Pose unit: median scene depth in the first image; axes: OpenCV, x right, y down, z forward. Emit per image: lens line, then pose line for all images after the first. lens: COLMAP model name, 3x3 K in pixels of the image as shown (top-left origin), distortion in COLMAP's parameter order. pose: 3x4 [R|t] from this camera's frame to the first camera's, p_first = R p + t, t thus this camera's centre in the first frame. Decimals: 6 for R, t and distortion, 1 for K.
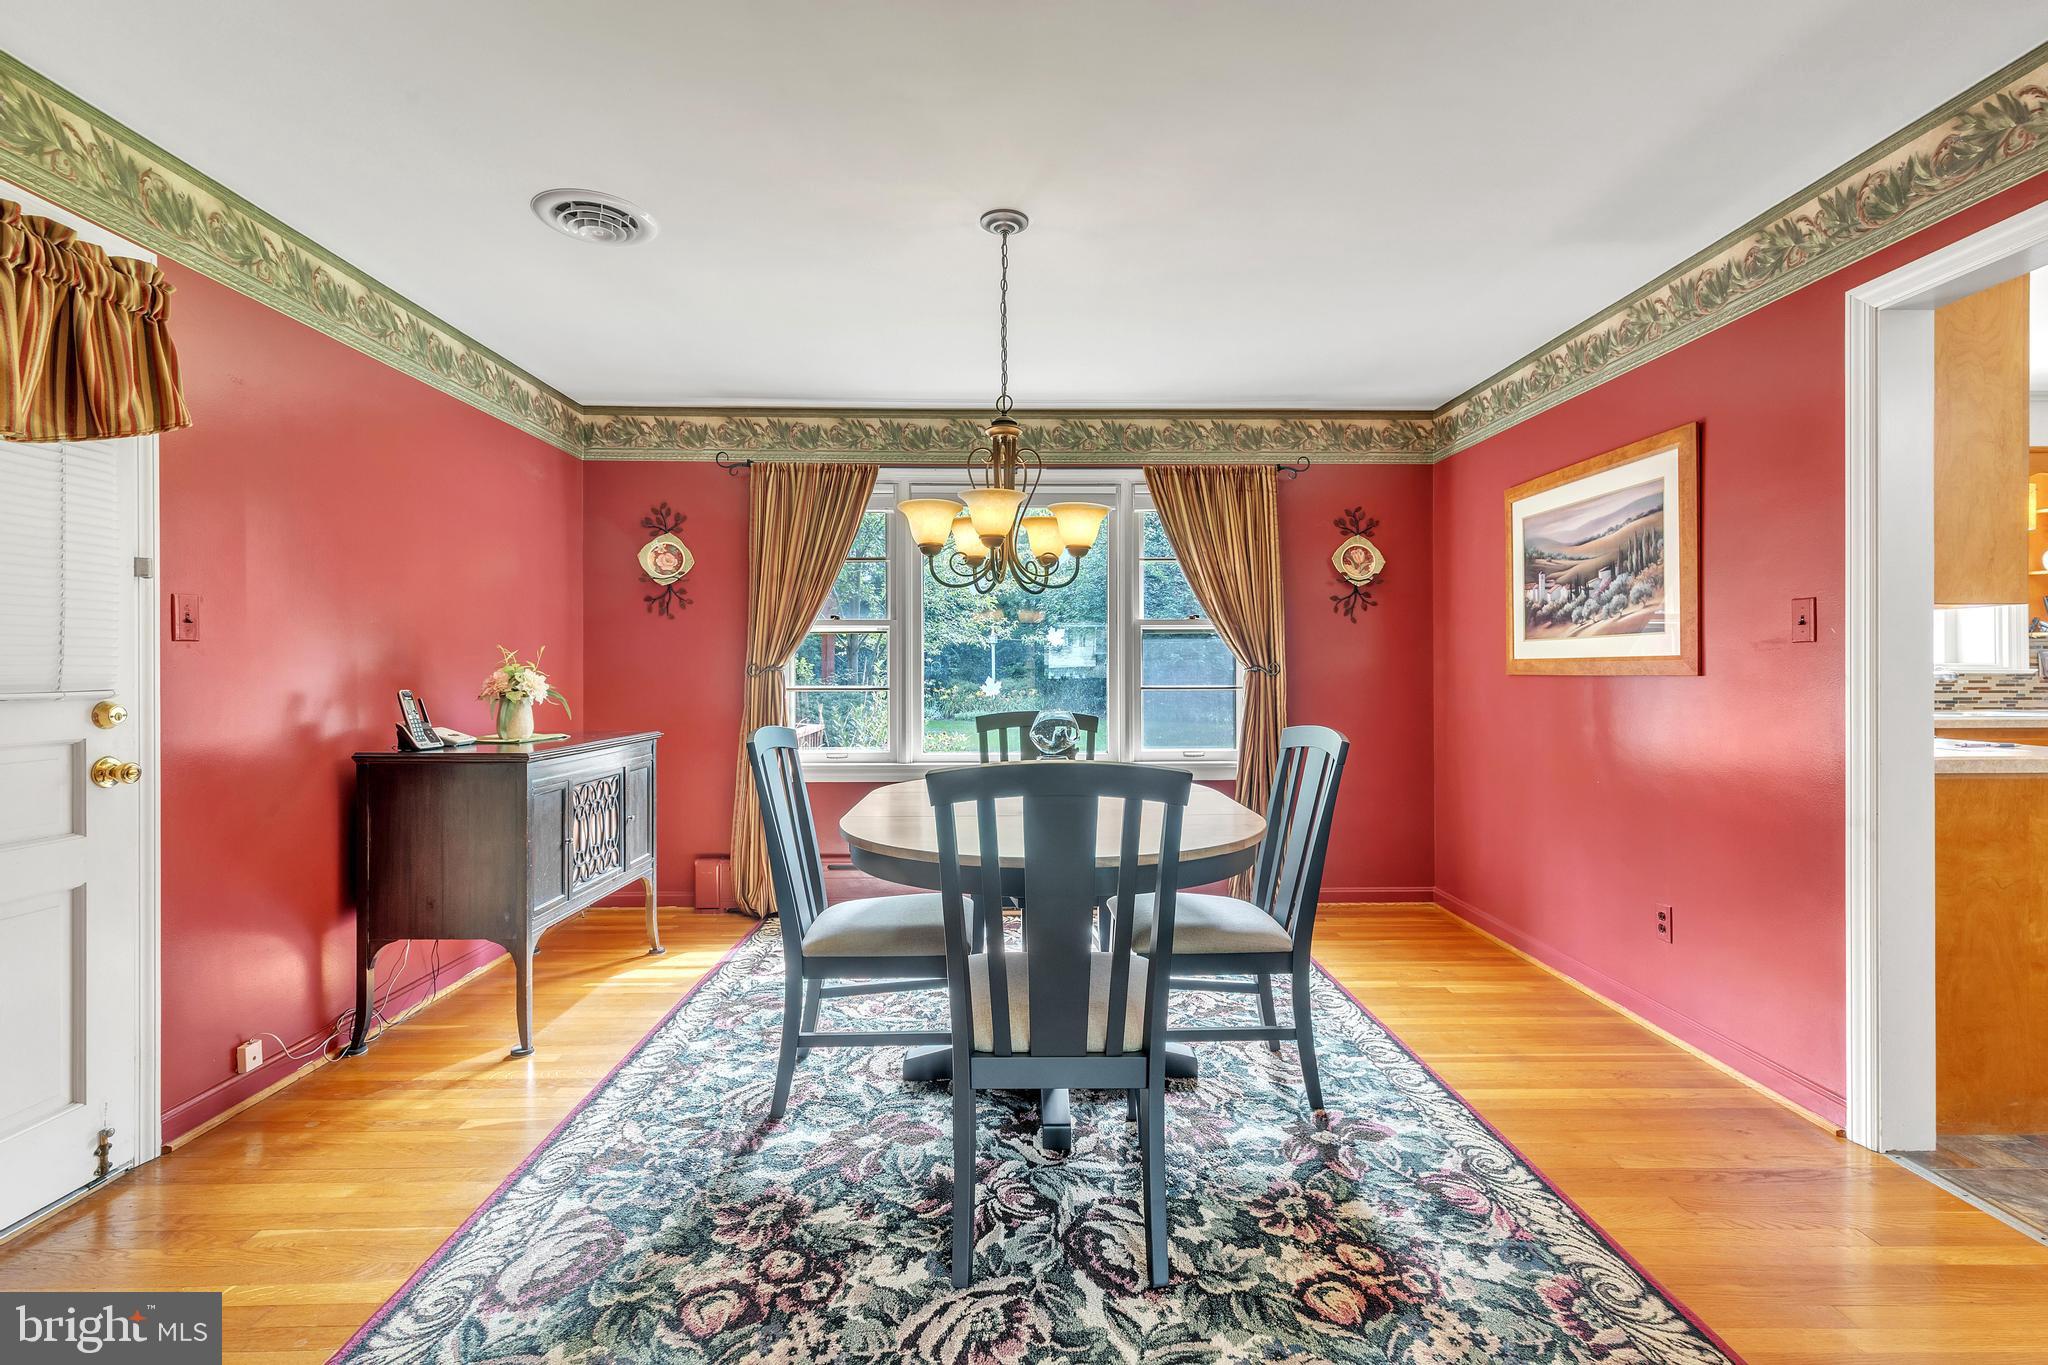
lens RADIAL K [[928.0, 0, 1029.2], [0, 928.0, 658.8], [0, 0, 1]] dist [0.002876, -0.000027]
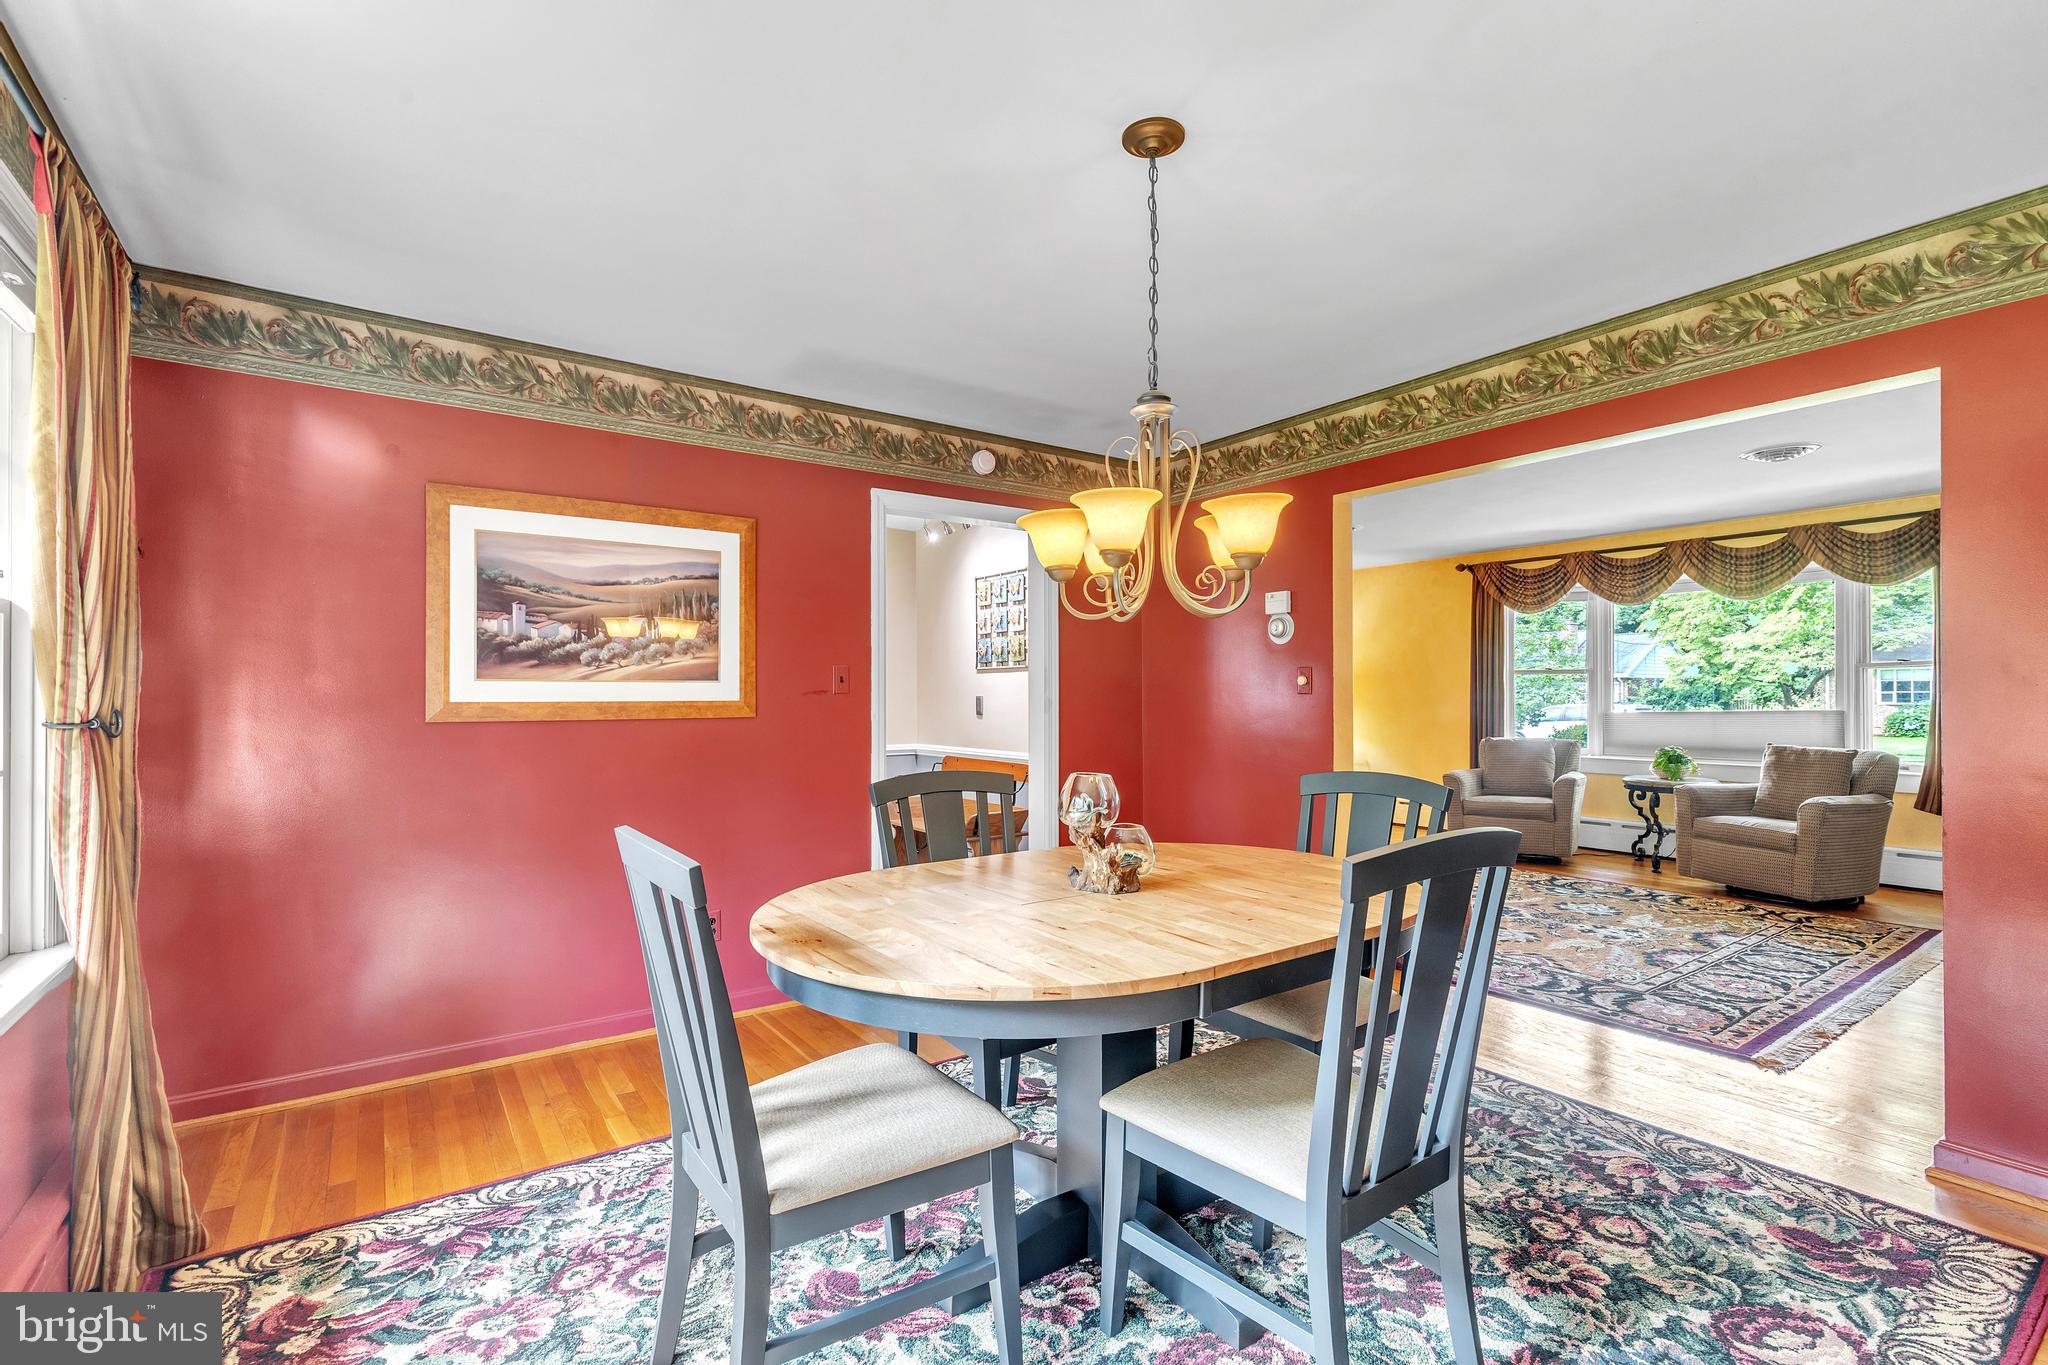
lens RADIAL K [[934.4, 0, 1022.3], [0, 934.4, 689.1], [0, 0, 1]] dist [0.001409, -0.000623]
pose [[-0.560288, 0.007997, 0.828259, -0.531025], [-0.007826, 0.999858, -0.014948, -0.003510], [-0.828261, -0.014857, -0.560146, 1.346904]]
